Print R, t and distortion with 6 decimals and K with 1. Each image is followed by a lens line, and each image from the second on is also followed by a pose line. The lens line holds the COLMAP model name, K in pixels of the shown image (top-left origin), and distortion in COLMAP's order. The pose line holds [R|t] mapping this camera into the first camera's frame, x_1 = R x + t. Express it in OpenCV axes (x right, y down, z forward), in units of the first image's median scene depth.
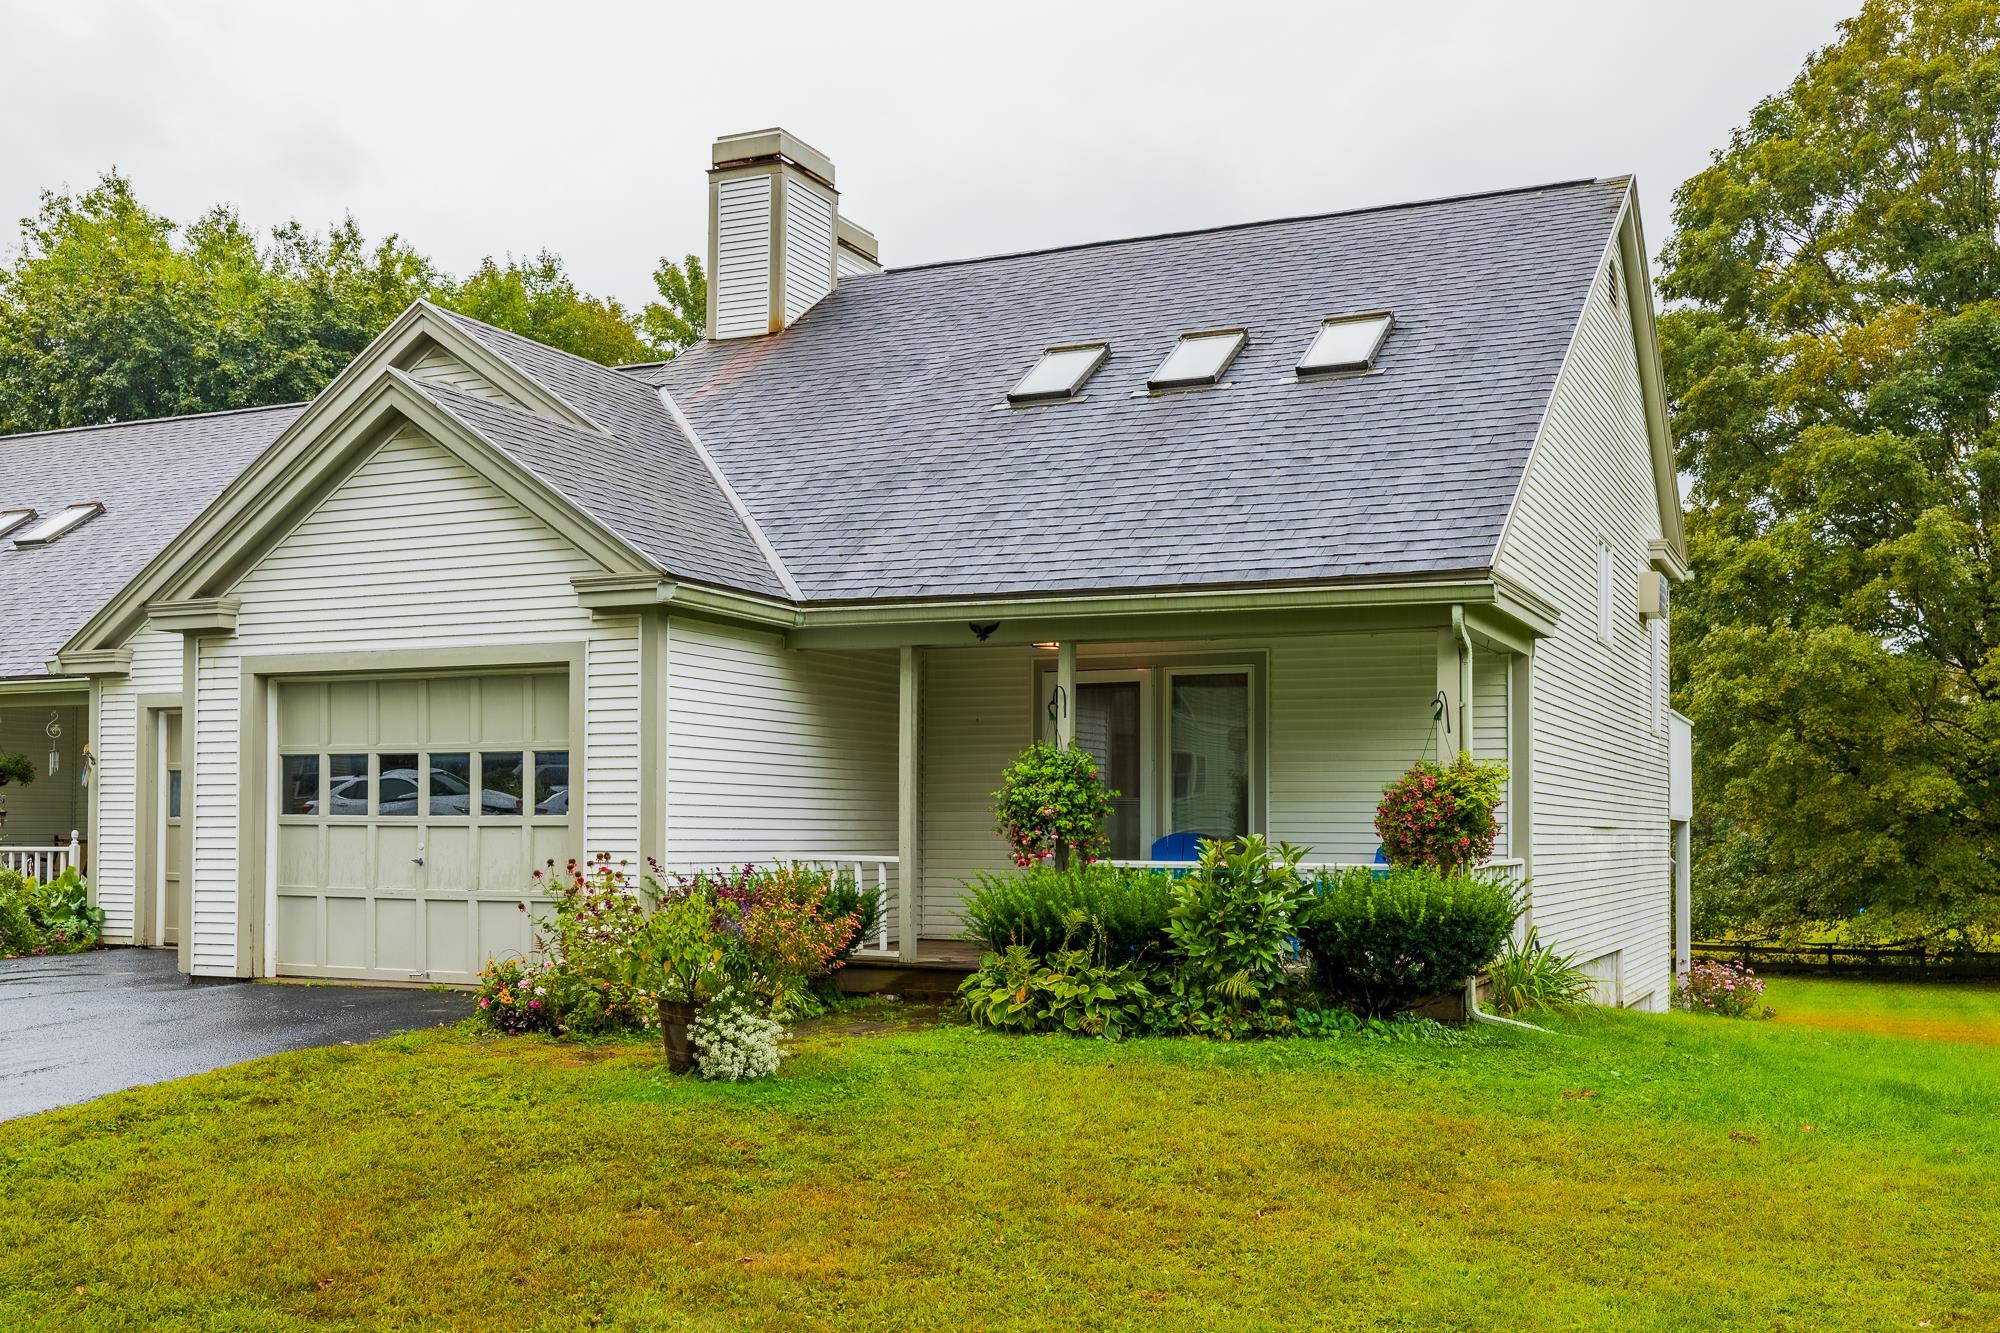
lens RADIAL K [[1952.7, 0, 1002.5], [0, 1952.7, 839.7], [0, 0, 1]] dist [-0.010703, 0.025545]
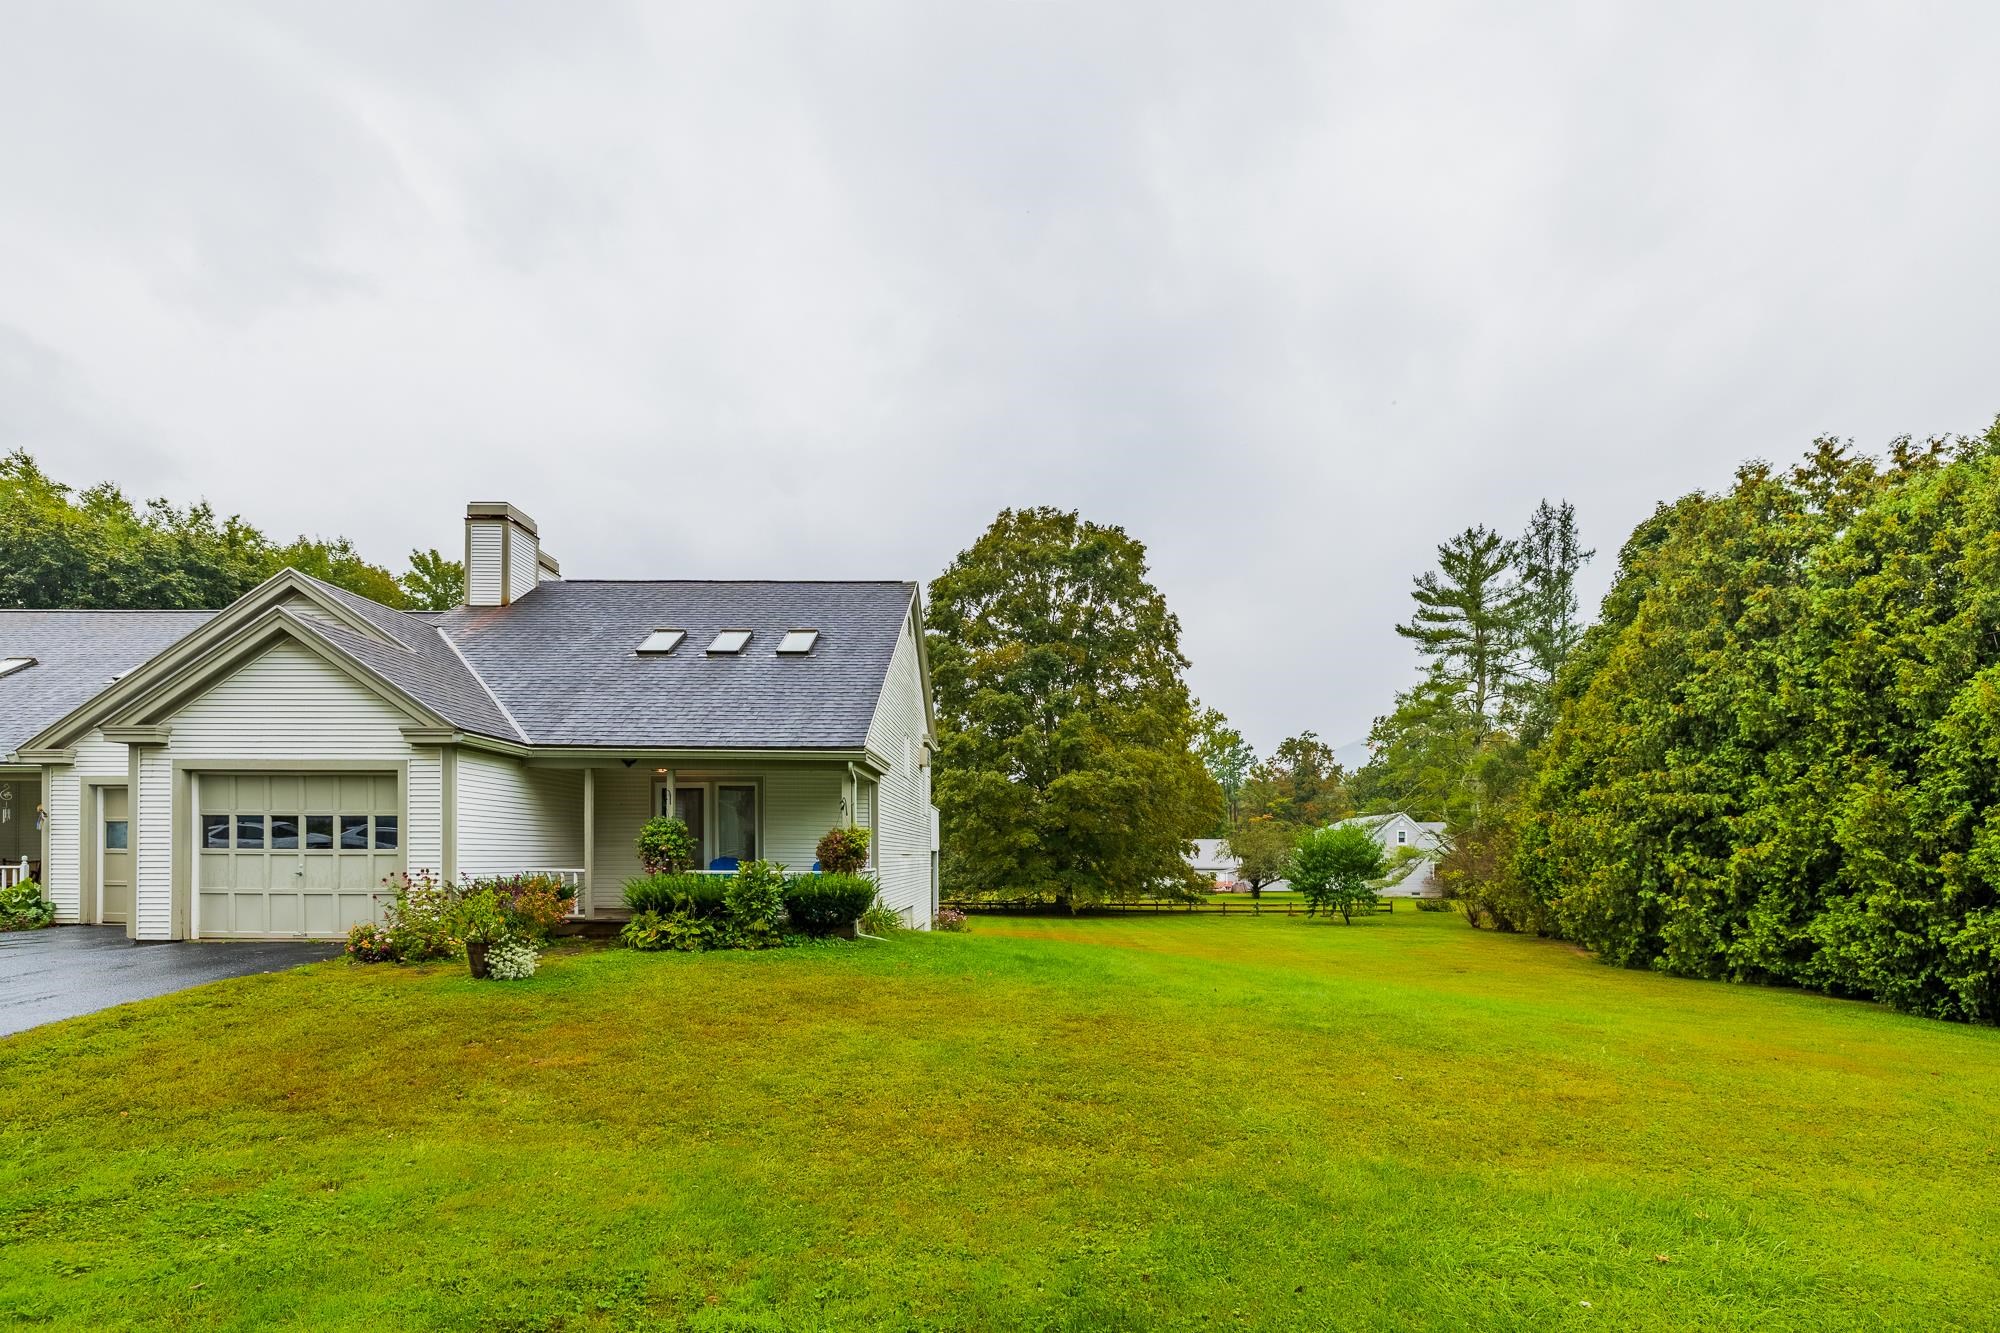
lens RADIAL K [[880.2, 0, 1006.4], [0, 880.2, 864.4], [0, 0, 1]] dist [-0.002591, -0.000091]
pose [[0.912162, -0.004671, 0.409803, -0.026150], [0.001474, 0.999966, 0.008117, -0.003354], [-0.409827, -0.006800, 0.912138, -0.039729]]
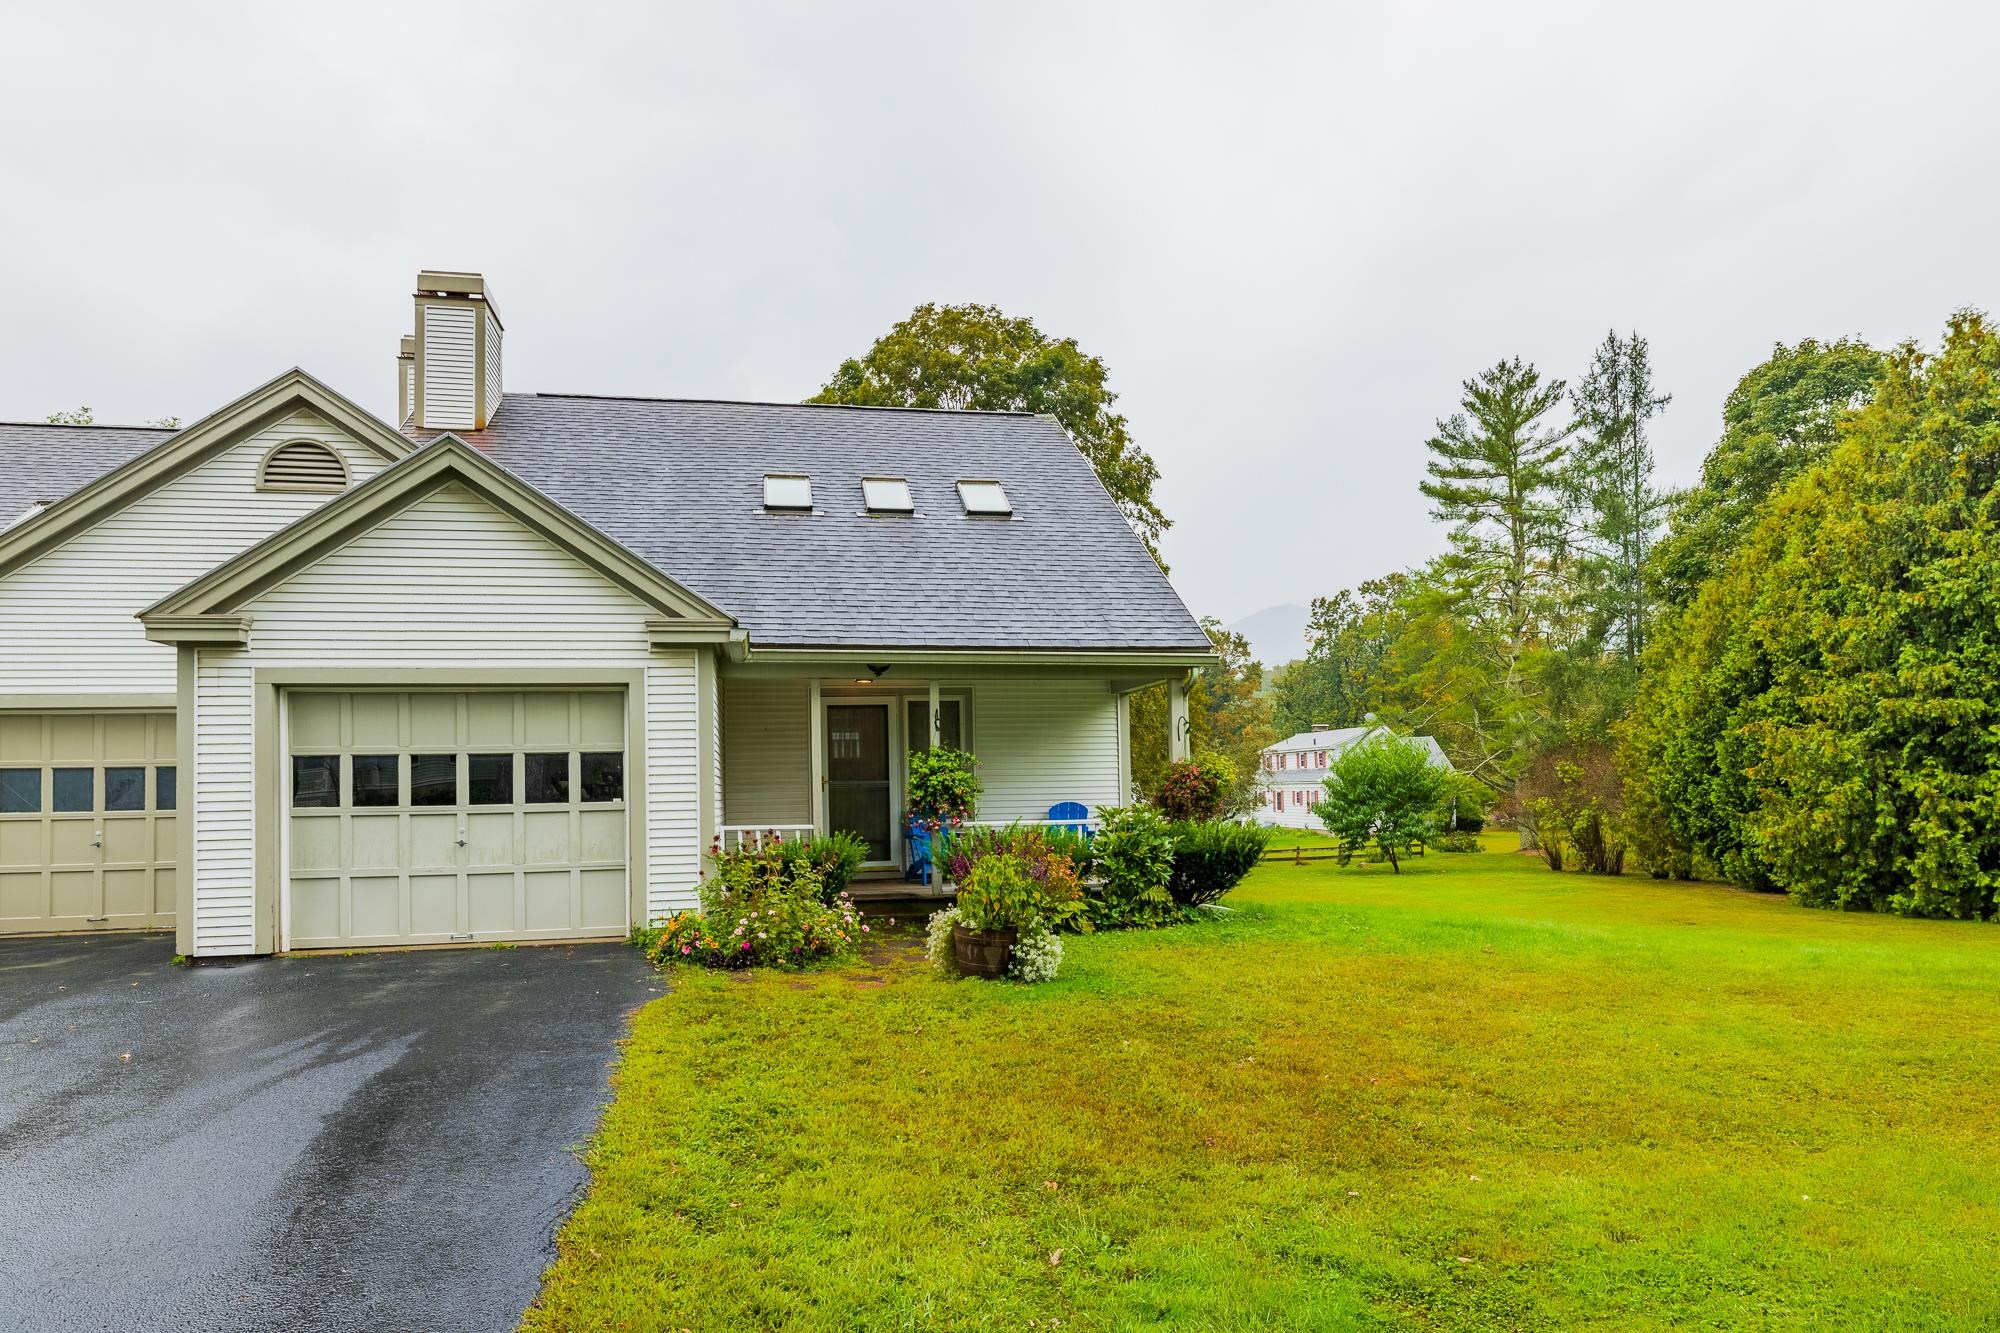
lens RADIAL K [[1247.6, 0, 999.9], [0, 1247.6, 791.8], [0, 0, 1]] dist [0.000159, -0.001804]
pose [[0.813471, -0.021377, 0.581213, -0.458299], [0.025152, 0.999682, 0.001566, -0.013032], [-0.581062, 0.013345, 0.813750, 0.168235]]
